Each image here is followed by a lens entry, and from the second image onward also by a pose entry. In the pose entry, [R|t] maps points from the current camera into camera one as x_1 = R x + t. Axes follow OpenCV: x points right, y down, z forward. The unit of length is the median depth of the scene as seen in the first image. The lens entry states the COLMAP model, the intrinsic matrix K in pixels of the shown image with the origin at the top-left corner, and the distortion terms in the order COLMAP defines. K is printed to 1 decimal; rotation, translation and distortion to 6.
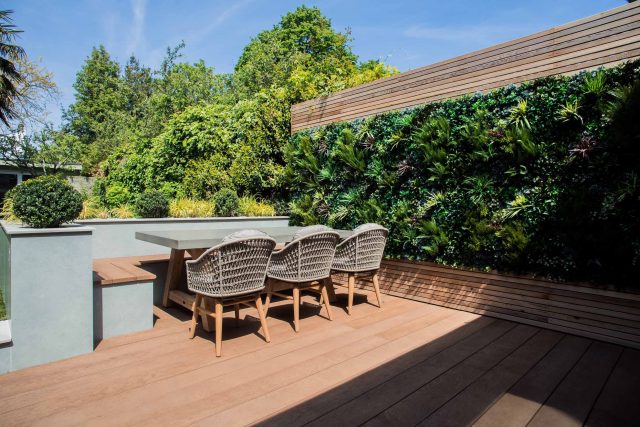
lens RADIAL K [[366.0, 0, 318.0], [0, 366.0, 211.5], [0, 0, 1]] dist [-0.074961, 0.053854]
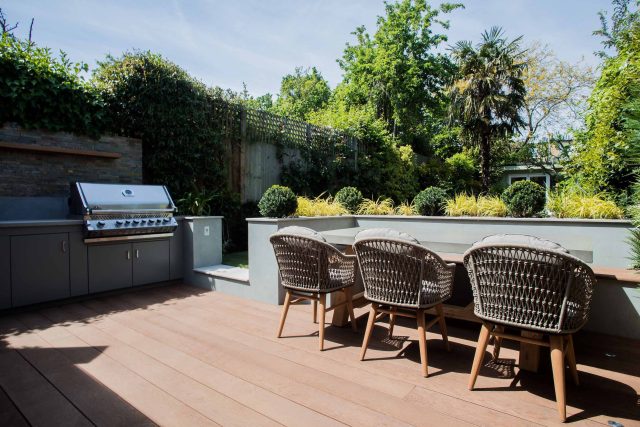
lens RADIAL K [[366.0, 0, 318.0], [0, 366.0, 211.5], [0, 0, 1]] dist [-0.074961, 0.053854]
pose [[0.152679, 0.012096, -0.988202, 0.494327], [-0.009152, 0.999900, 0.010825, -0.001616], [0.988233, 0.007391, 0.152774, 0.547427]]
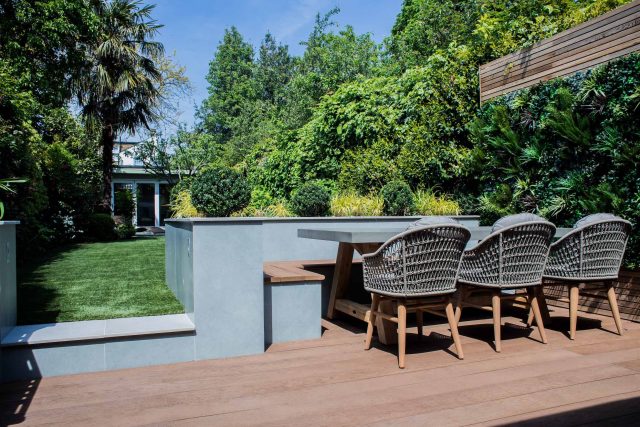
lens RADIAL K [[508.8, 0, 319.9], [0, 508.8, 220.0], [0, 0, 1]] dist [-0.110232, 0.162353]
pose [[0.932374, -0.017428, -0.361075, -0.015504], [0.012799, 0.999802, -0.015208, 0.043910], [0.361268, 0.009559, 0.932413, -0.091003]]
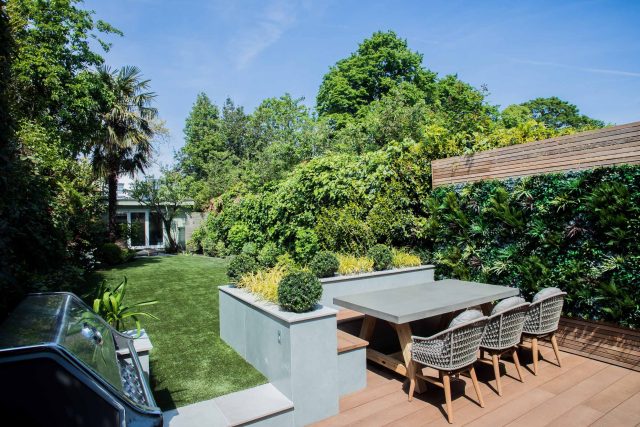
lens RADIAL K [[366.0, 0, 318.0], [0, 366.0, 211.5], [0, 0, 1]] dist [-0.074961, 0.053854]
pose [[0.980623, -0.039806, -0.191820, -0.259921], [0.031739, 0.998485, -0.044946, -0.137213], [0.193319, 0.037987, 0.980400, -0.134406]]
